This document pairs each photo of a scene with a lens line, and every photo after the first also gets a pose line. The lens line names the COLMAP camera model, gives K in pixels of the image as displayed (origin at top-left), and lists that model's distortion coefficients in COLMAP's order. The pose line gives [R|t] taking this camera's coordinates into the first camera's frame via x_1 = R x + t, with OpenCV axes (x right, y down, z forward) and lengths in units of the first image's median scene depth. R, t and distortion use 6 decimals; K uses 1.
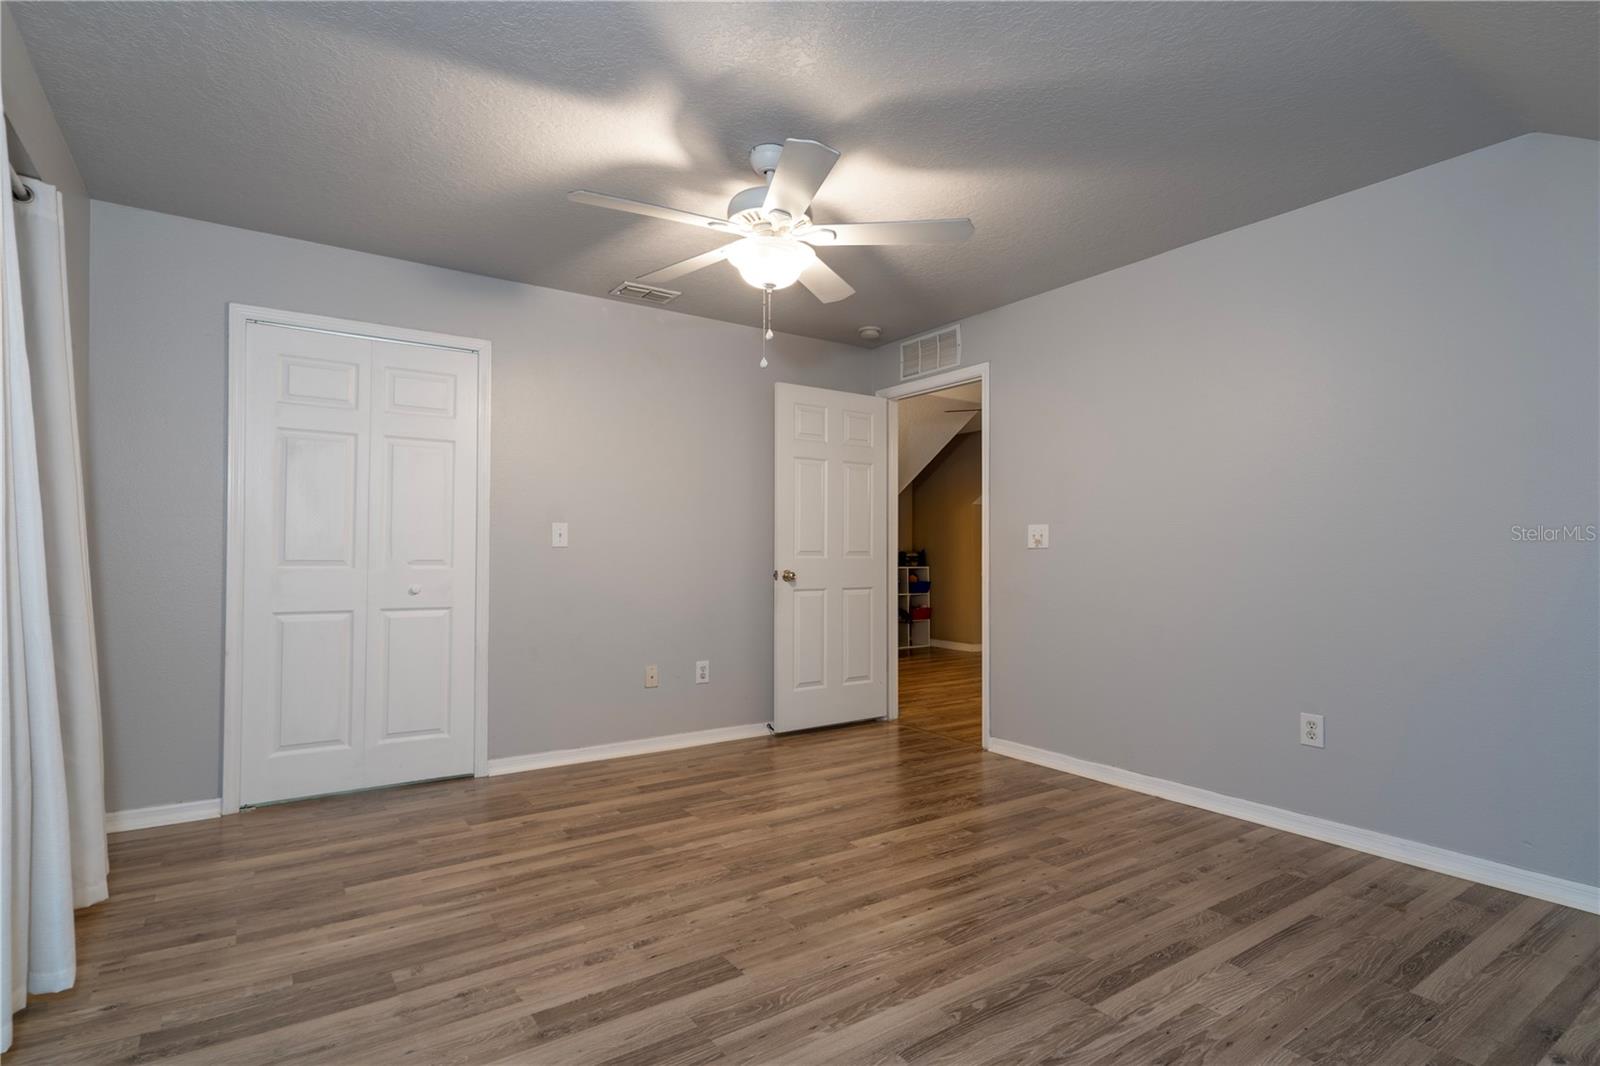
lens RADIAL K [[761.9, 0, 800.2], [0, 761.9, 541.6], [0, 0, 1]] dist [0.000965, -0.000681]
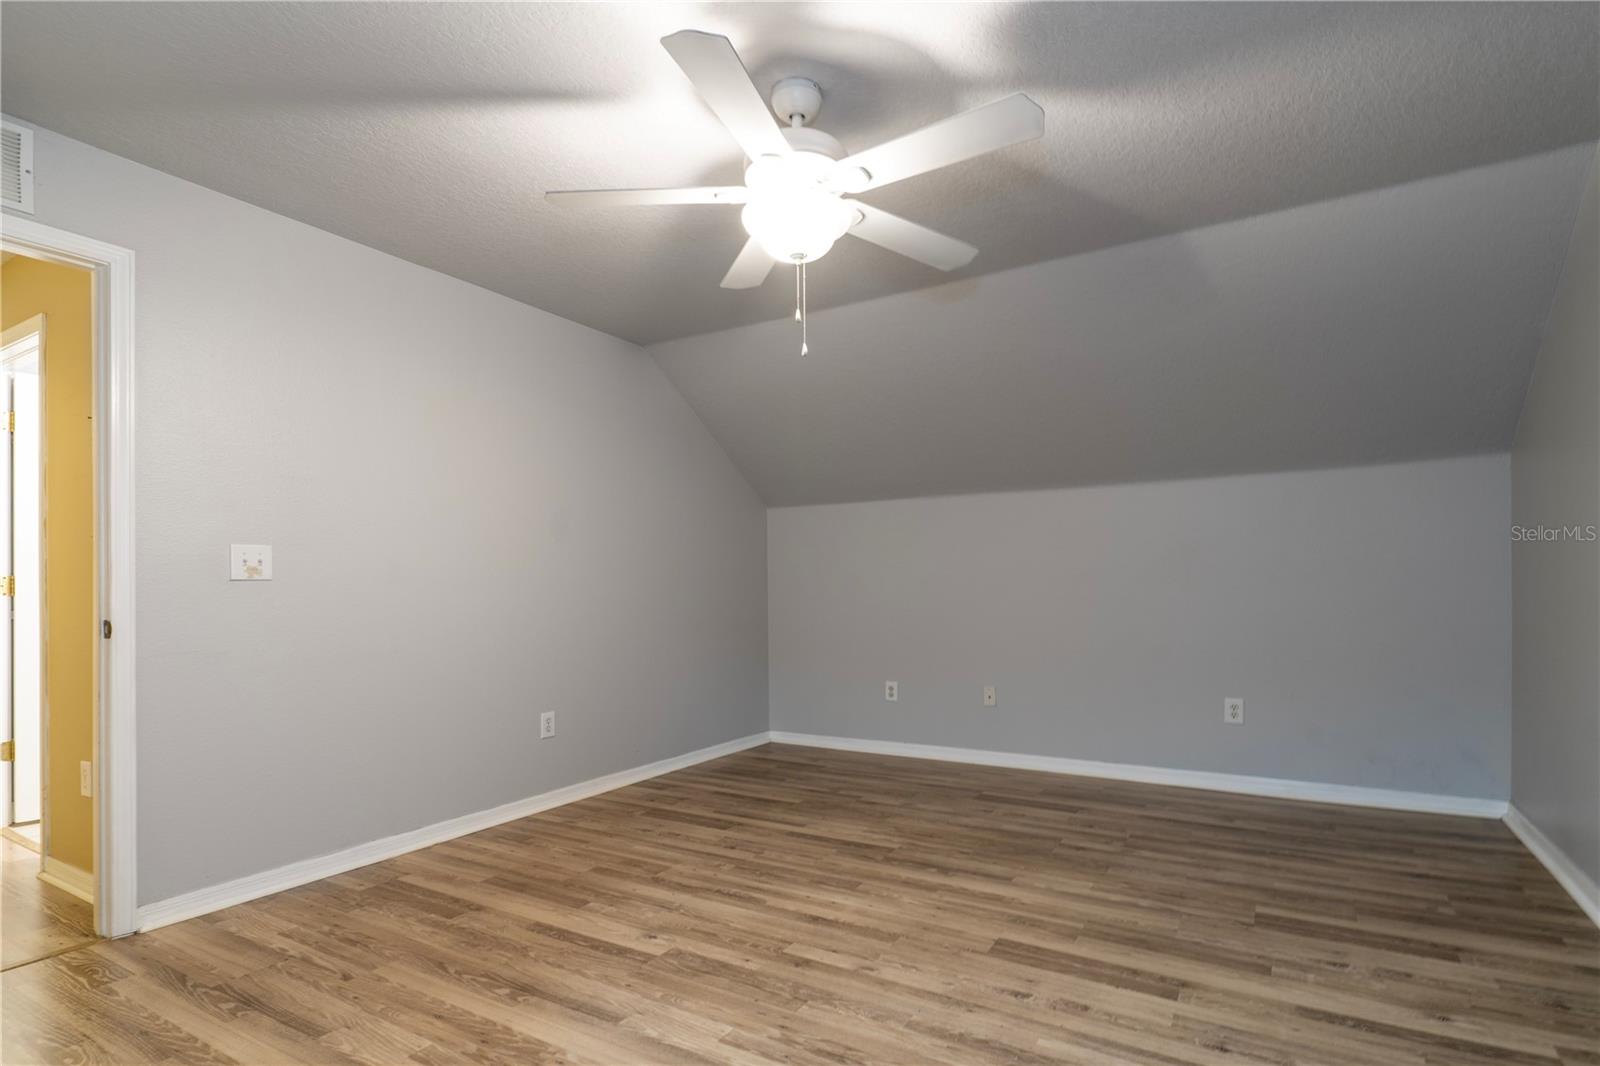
lens RADIAL K [[798.2, 0, 801.0], [0, 798.2, 586.7], [0, 0, 1]] dist [0.002873, 0.000567]
pose [[-0.386285, 0.000252, 0.922380, -0.851904], [-0.010021, 0.999940, -0.004470, 0.032345], [-0.922325, -0.010969, -0.386259, 1.383406]]
